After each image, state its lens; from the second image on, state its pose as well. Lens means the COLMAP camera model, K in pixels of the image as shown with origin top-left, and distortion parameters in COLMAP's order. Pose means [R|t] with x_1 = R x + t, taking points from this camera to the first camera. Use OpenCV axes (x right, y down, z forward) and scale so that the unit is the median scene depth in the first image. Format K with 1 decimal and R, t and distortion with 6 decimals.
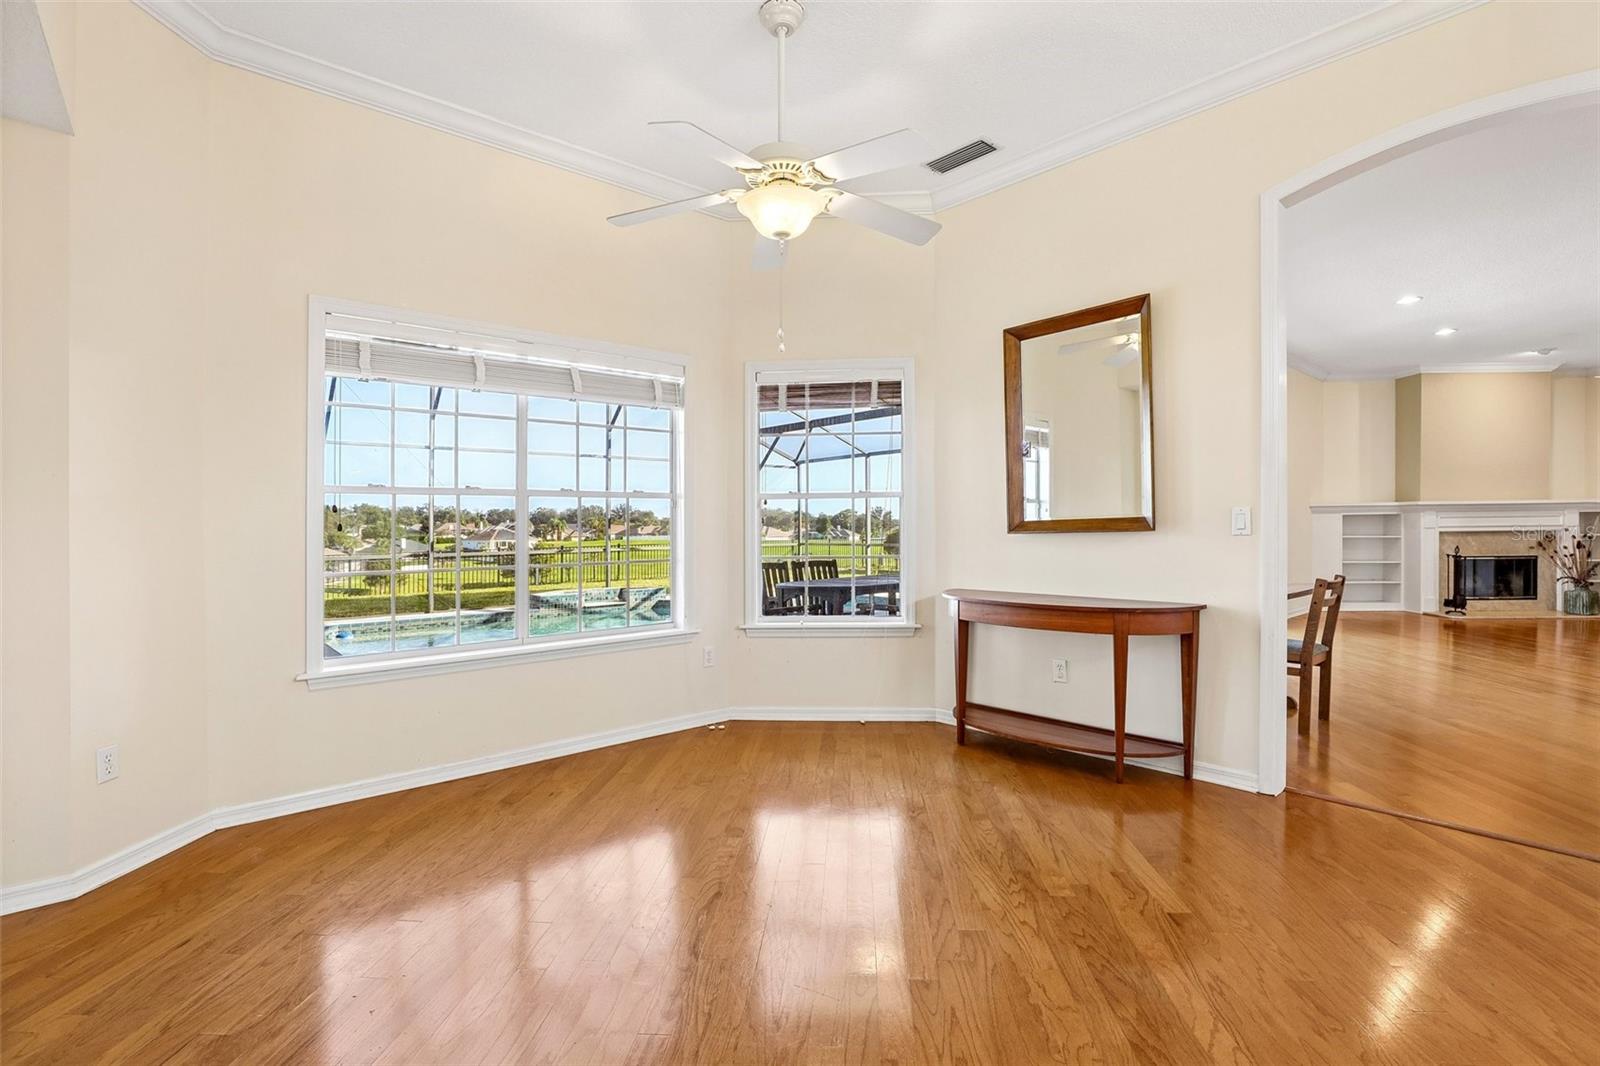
lens RADIAL K [[752.8, 0, 793.2], [0, 752.8, 539.0], [0, 0, 1]] dist [-0.039674, 0.011463]
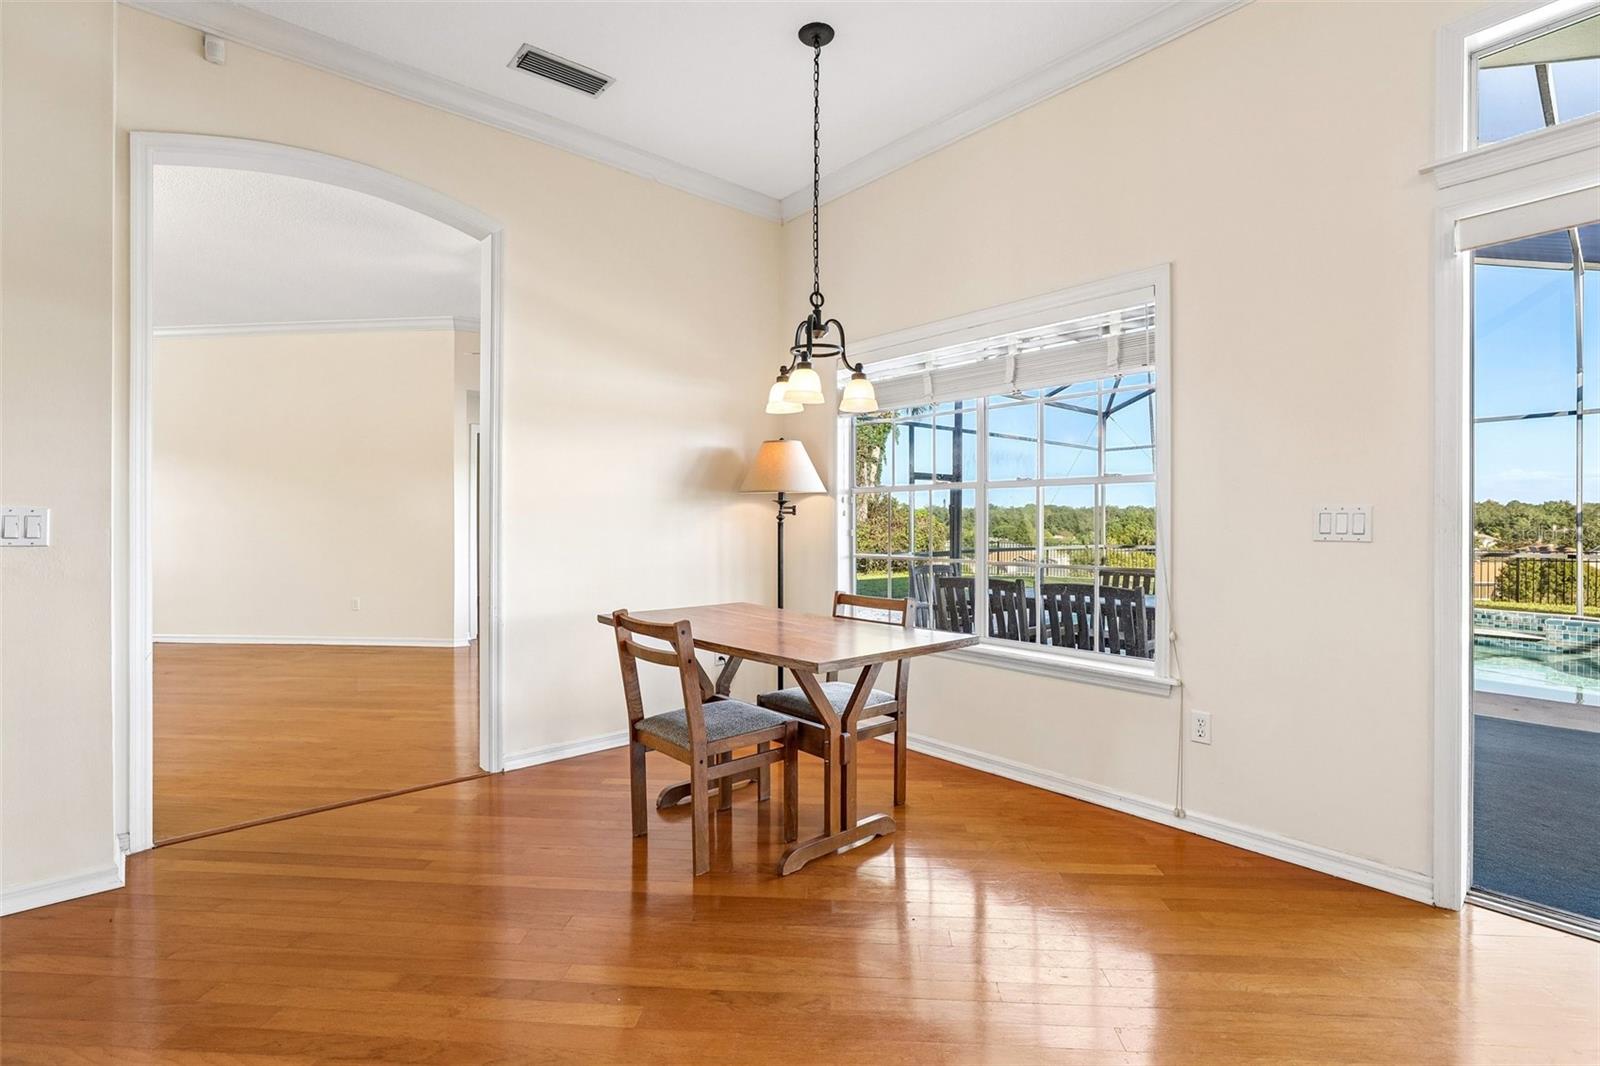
lens RADIAL K [[733.4, 0, 803.5], [0, 733.4, 514.8], [0, 0, 1]] dist [-0.000733, -0.000045]
pose [[-0.009817, -0.002241, -0.999949, 0.624366], [-0.014452, 0.999893, -0.002099, -0.015406], [0.999847, 0.014431, -0.009849, 0.528100]]
